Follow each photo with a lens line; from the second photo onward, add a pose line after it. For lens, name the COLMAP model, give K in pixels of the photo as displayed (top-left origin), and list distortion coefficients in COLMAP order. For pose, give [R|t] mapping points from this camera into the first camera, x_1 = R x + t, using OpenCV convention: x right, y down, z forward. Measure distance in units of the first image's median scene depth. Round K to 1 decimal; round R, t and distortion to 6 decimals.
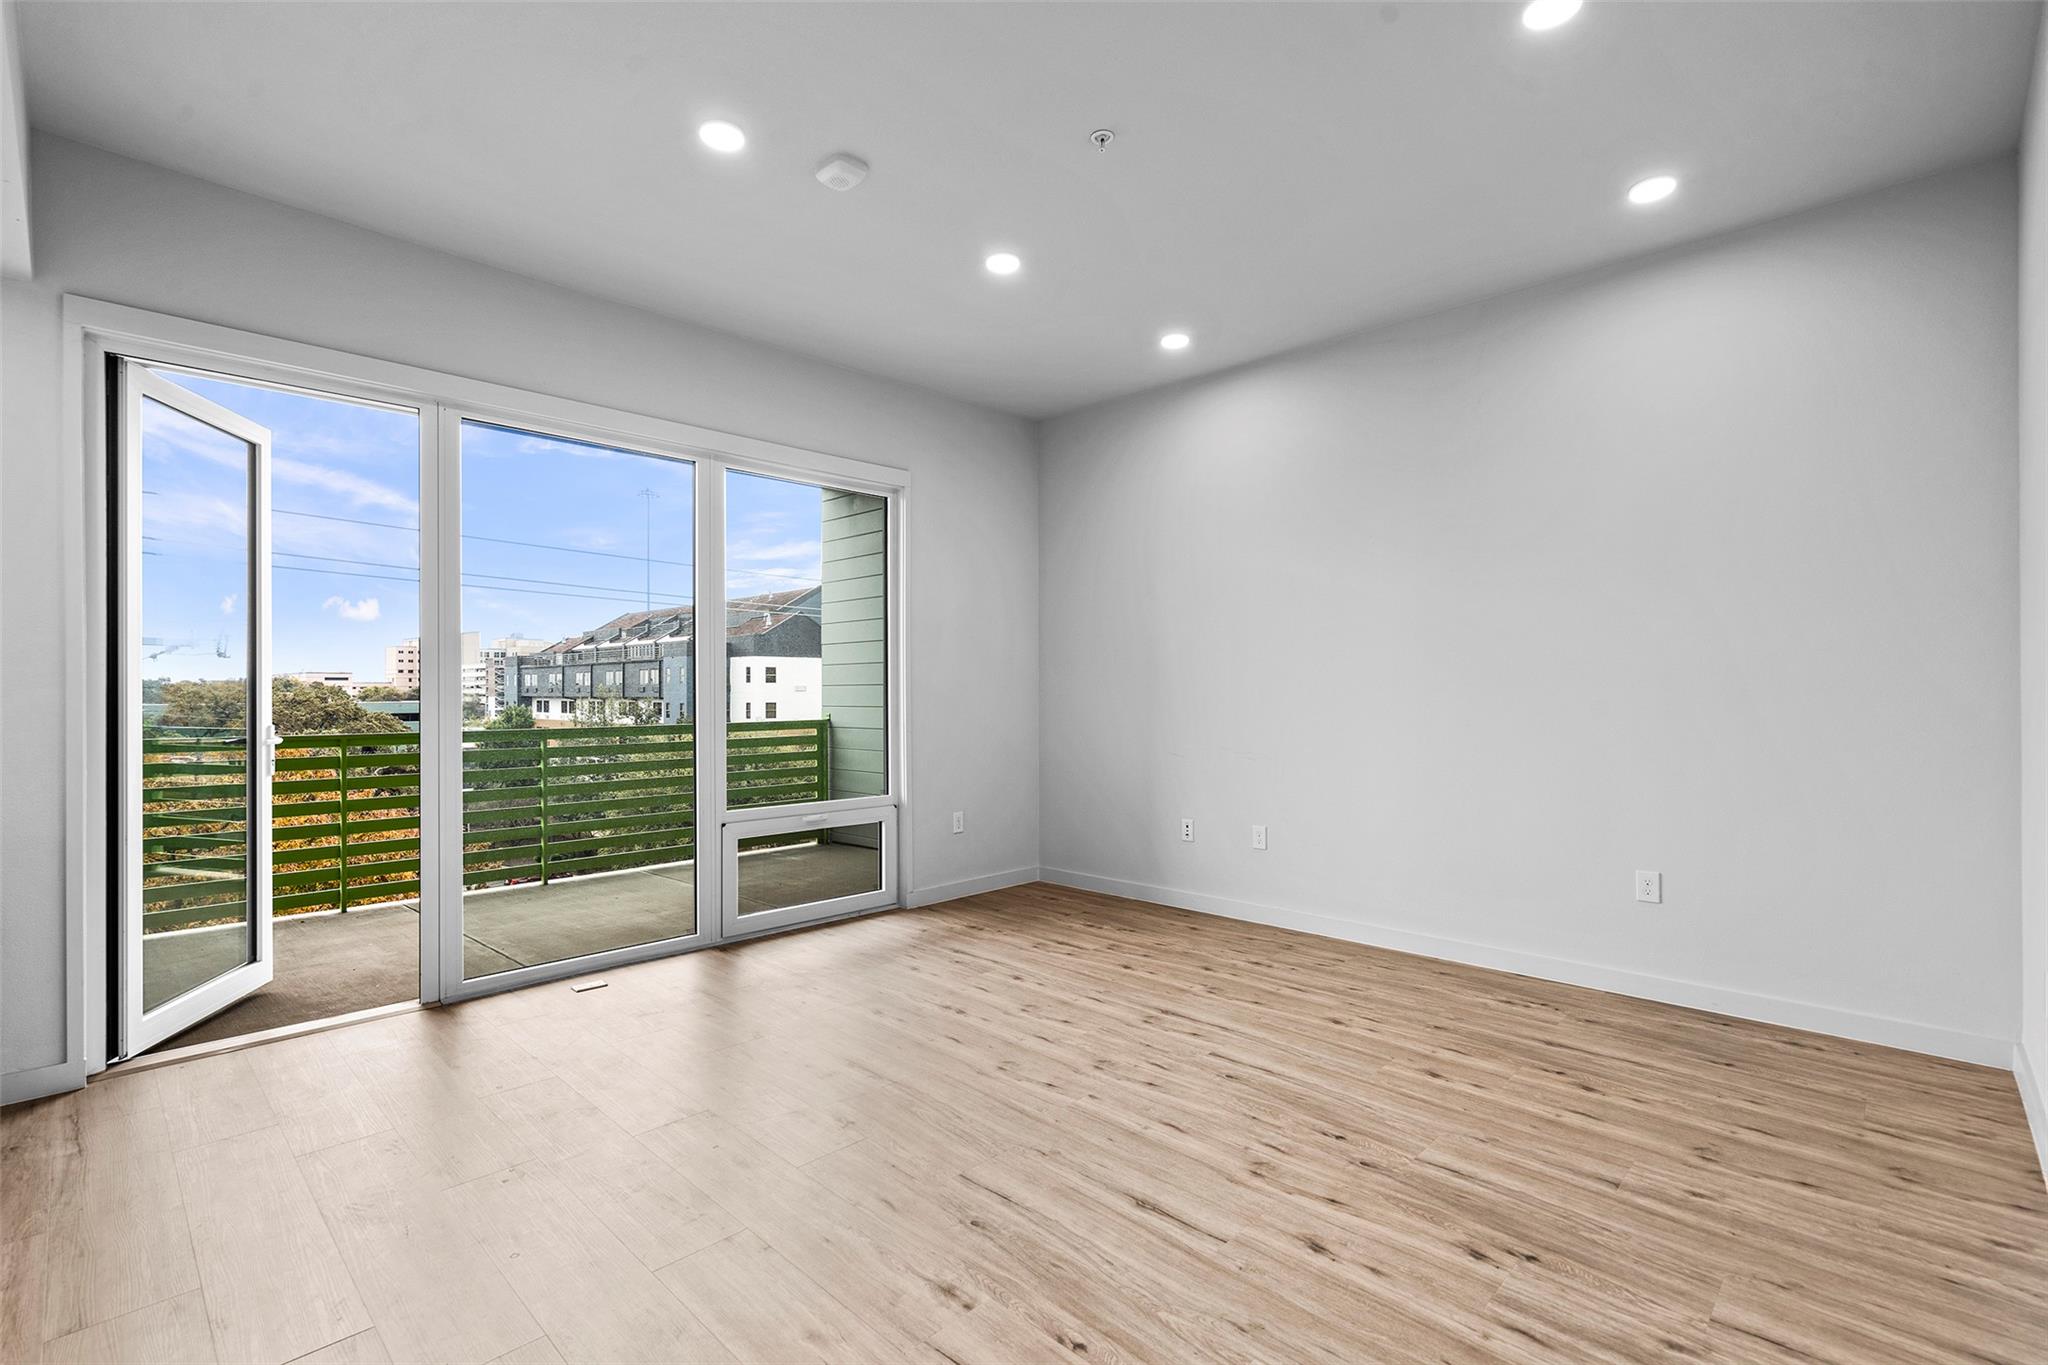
lens RADIAL K [[931.8, 0, 1024.0], [0, 931.8, 682.5], [0, 0, 1]] dist [-0.002277, 0.000925]
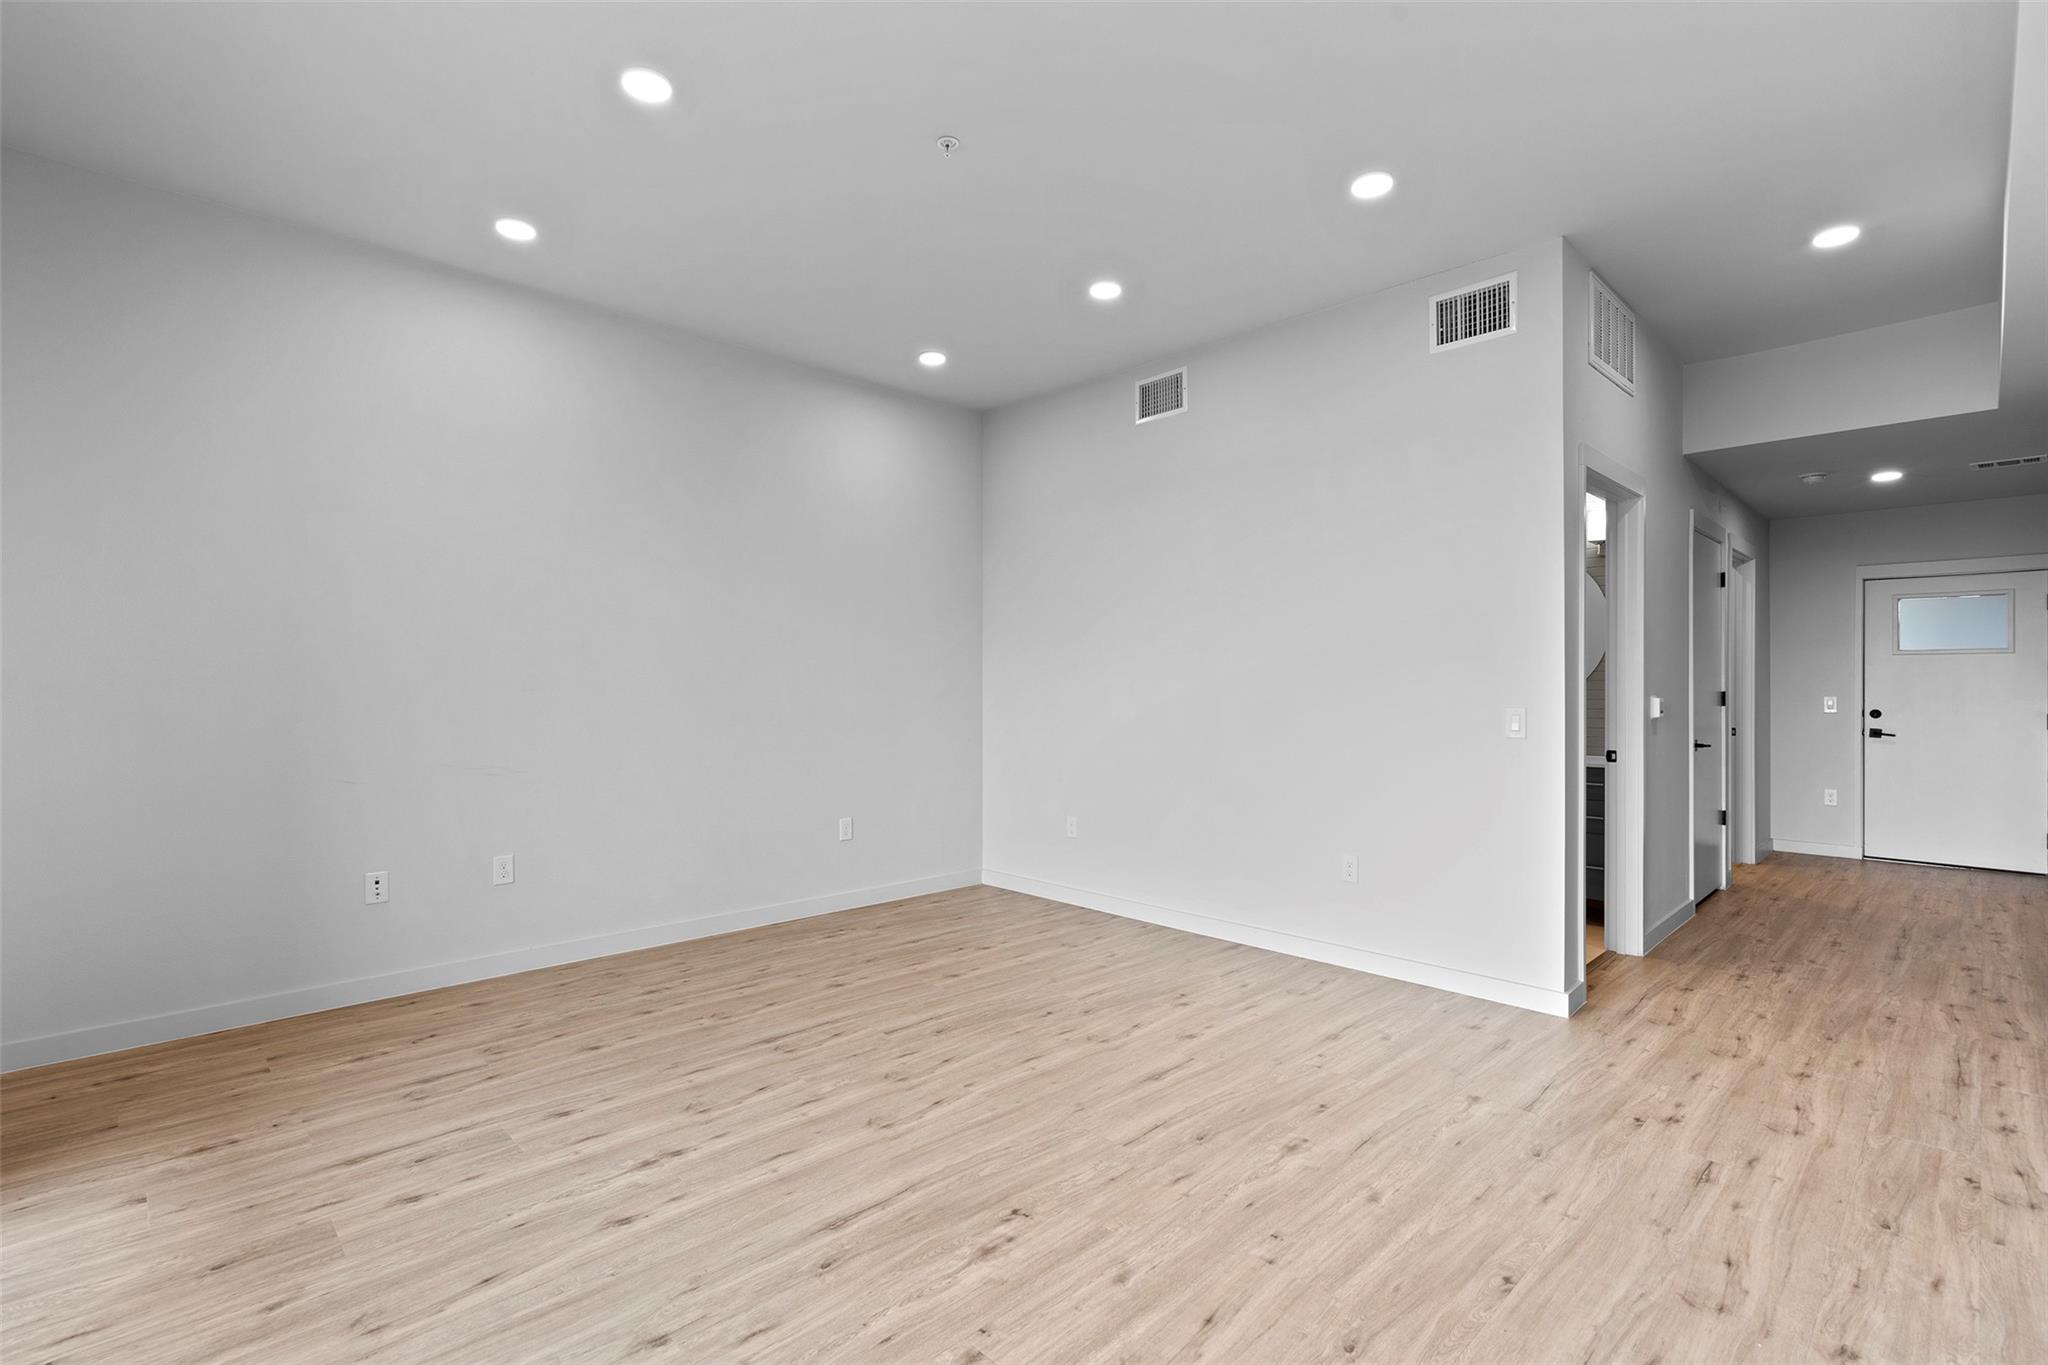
lens RADIAL K [[931.8, 0, 1024.0], [0, 931.8, 682.5], [0, 0, 1]] dist [-0.002277, 0.000925]
pose [[0.028692, 0.006330, 0.999568, -0.783020], [-0.009027, 0.999941, -0.006074, 0.004206], [-0.999548, -0.008849, 0.028748, 0.747126]]
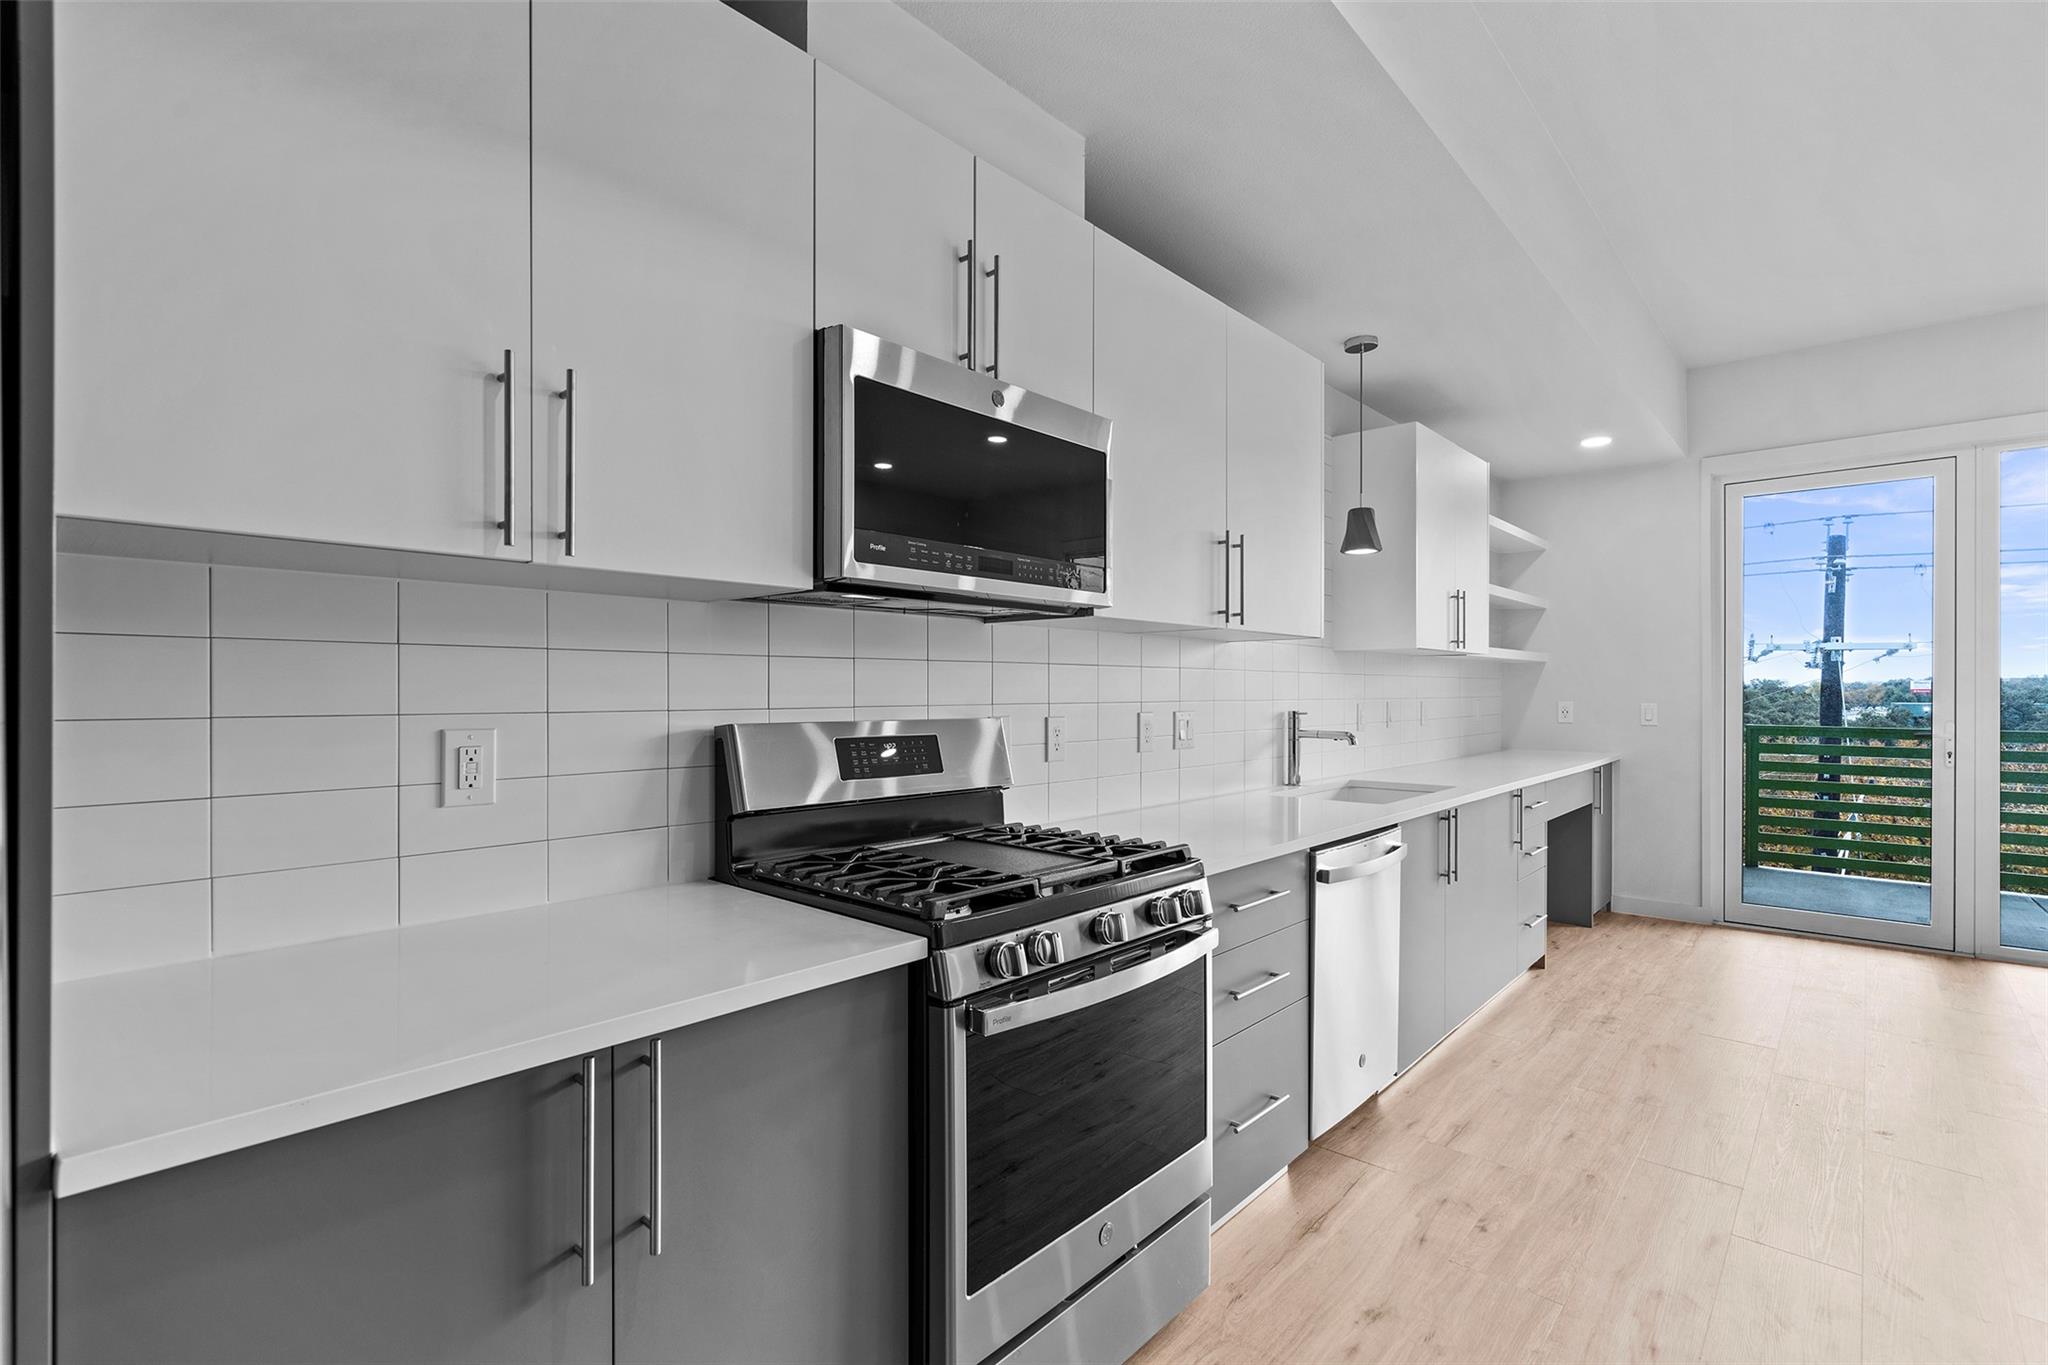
lens RADIAL K [[931.8, 0, 1024.0], [0, 931.8, 682.5], [0, 0, 1]] dist [-0.002277, 0.000925]
pose [[0.035445, -0.004487, -0.999362, 0.540808], [0.006425, 0.999970, -0.004262, -0.006784], [0.999351, -0.006270, 0.035473, -0.261059]]
